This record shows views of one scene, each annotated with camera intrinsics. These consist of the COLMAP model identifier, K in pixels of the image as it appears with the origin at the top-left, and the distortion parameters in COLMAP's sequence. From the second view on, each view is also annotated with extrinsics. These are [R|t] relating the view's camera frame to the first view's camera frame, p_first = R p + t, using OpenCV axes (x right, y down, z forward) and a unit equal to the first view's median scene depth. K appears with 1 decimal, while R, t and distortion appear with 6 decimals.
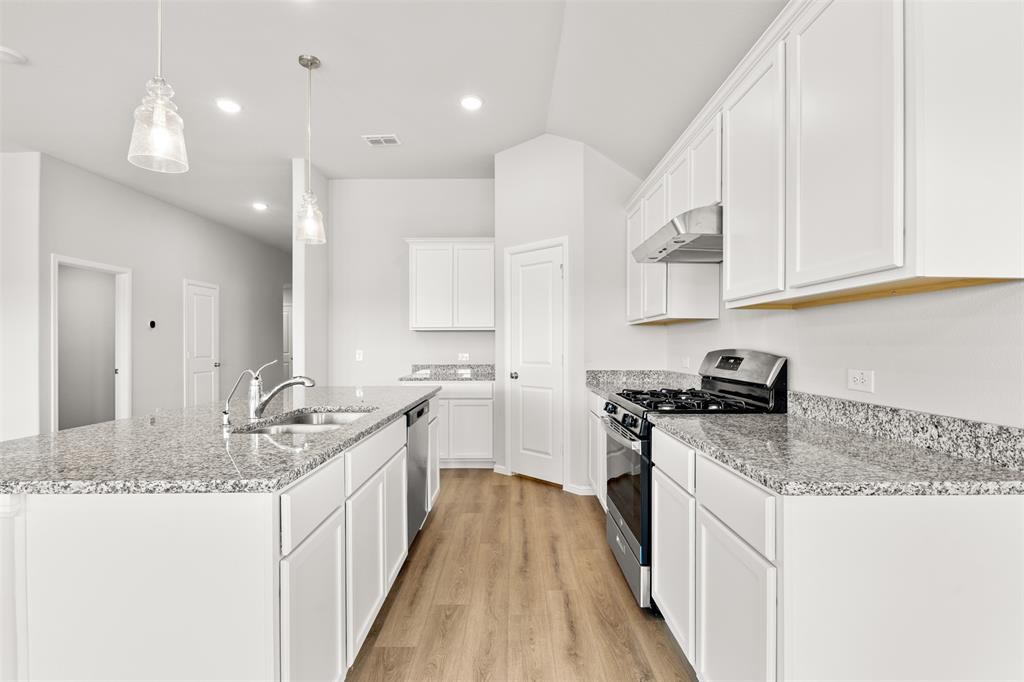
lens RADIAL K [[473.7, 0, 516.9], [0, 473.7, 340.5], [0, 0, 1]] dist [-0.004530, -0.001506]
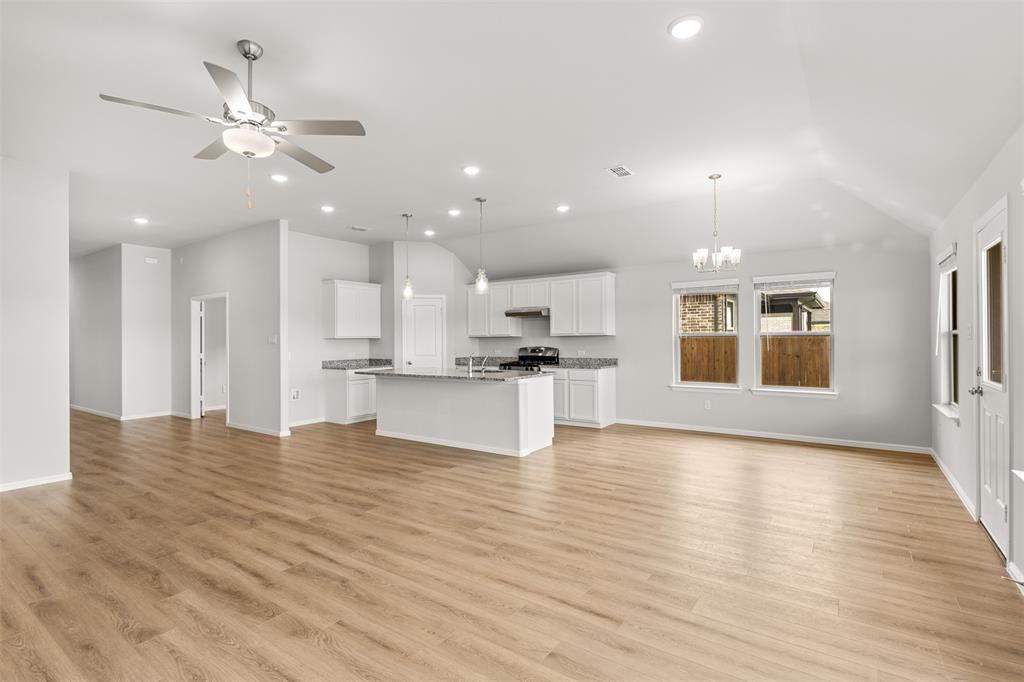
lens RADIAL K [[473.7, 0, 515.1], [0, 473.7, 341.1], [0, 0, 1]] dist [-0.004530, -0.001506]
pose [[0.573573, -0.002234, 0.819152, -1.754822], [0.000675, 0.999997, 0.002254, -0.022732], [-0.819154, -0.000740, 0.573573, -0.573570]]
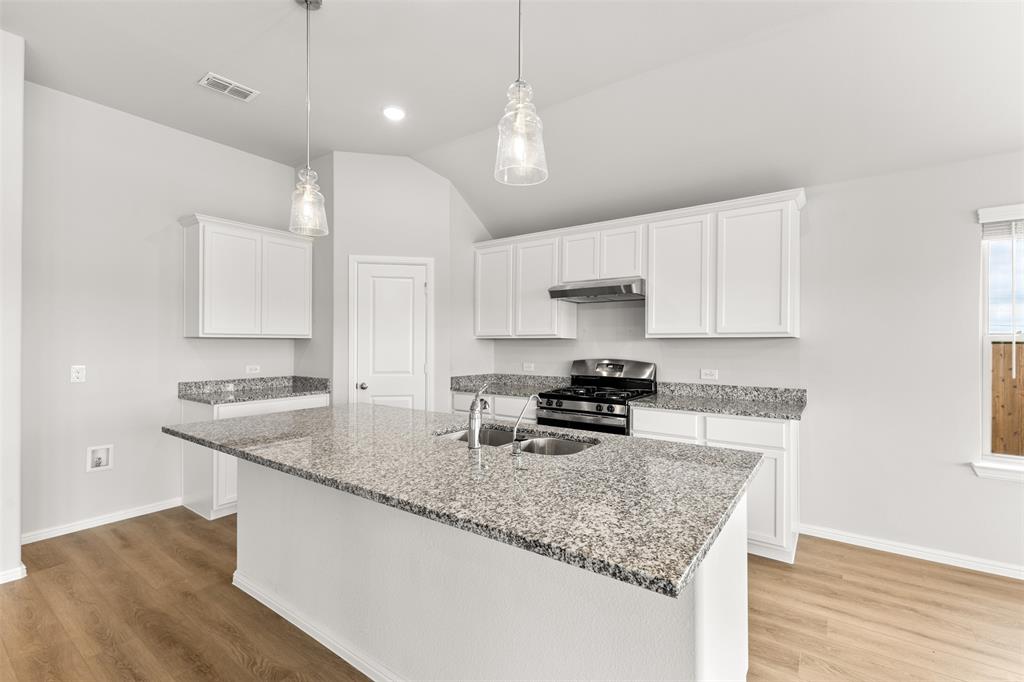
lens RADIAL K [[445.5, 0, 516.6], [0, 445.5, 342.3], [0, 0, 1]] dist [0.004272, -0.000371]
pose [[0.587631, 0.007490, 0.809094, -0.760311], [-0.011778, 0.999930, -0.000702, -0.027816], [-0.809043, -0.009117, 0.587679, 0.261846]]
